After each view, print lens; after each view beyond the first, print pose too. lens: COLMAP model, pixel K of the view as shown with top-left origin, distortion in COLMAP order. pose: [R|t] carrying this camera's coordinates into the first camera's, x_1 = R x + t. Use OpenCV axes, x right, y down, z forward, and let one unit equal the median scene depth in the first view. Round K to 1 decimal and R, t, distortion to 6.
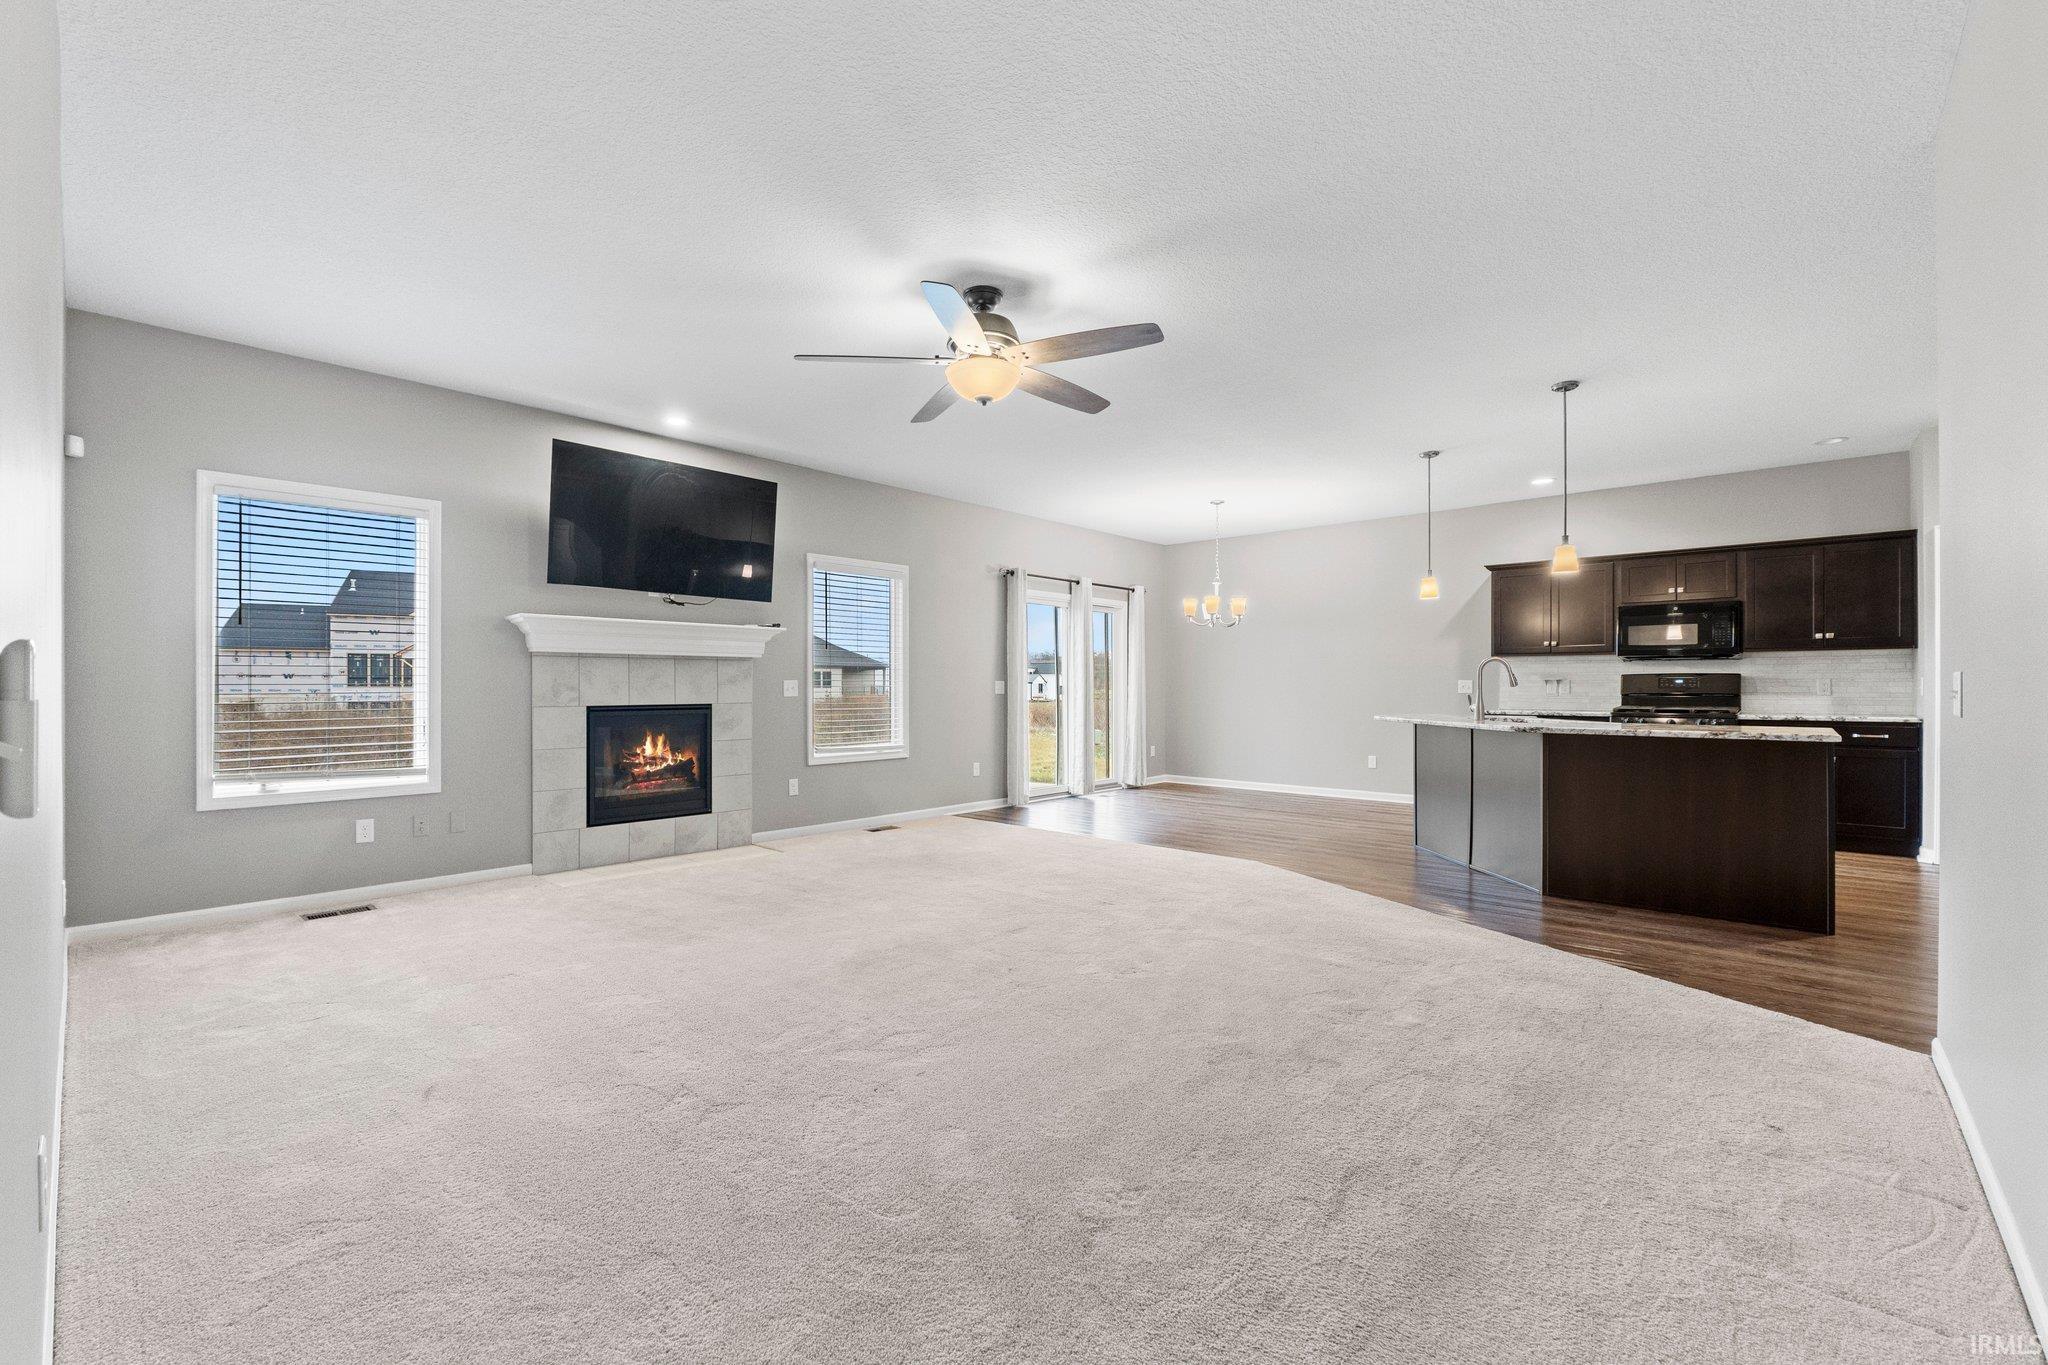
lens RADIAL K [[862.3, 0, 1018.0], [0, 862.3, 686.5], [0, 0, 1]] dist [-0.001887, -0.000751]
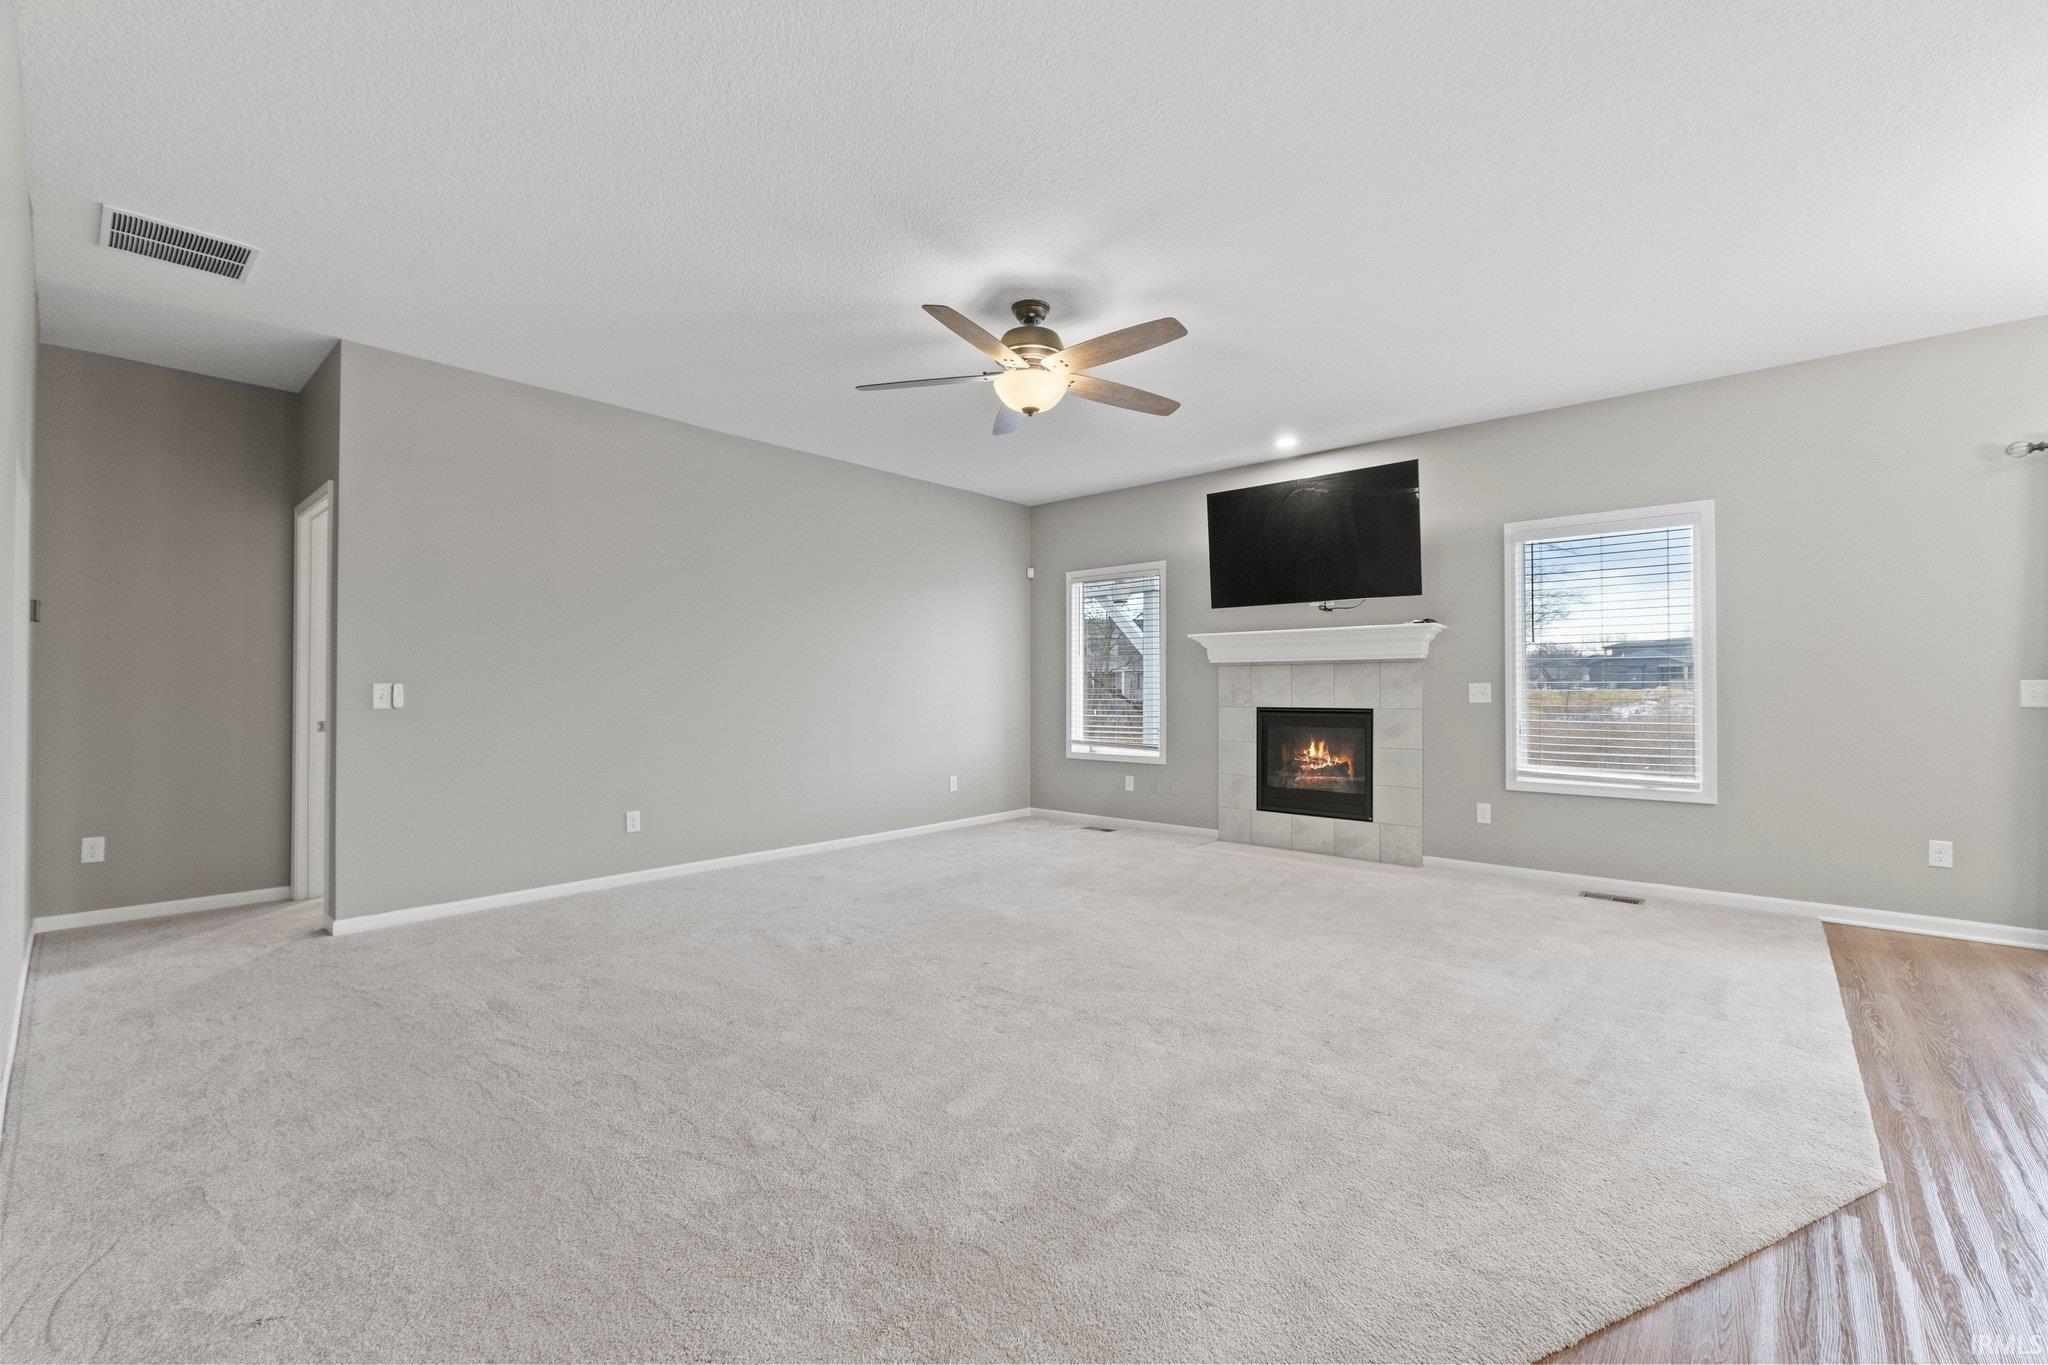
lens RADIAL K [[862.3, 0, 1016.4], [0, 862.3, 679.6], [0, 0, 1]] dist [-0.001887, -0.000751]
pose [[0.011691, -0.008436, -0.999896, 0.628745], [0.001736, 0.999963, -0.008417, -0.005151], [0.999930, -0.001638, 0.011705, 0.617906]]
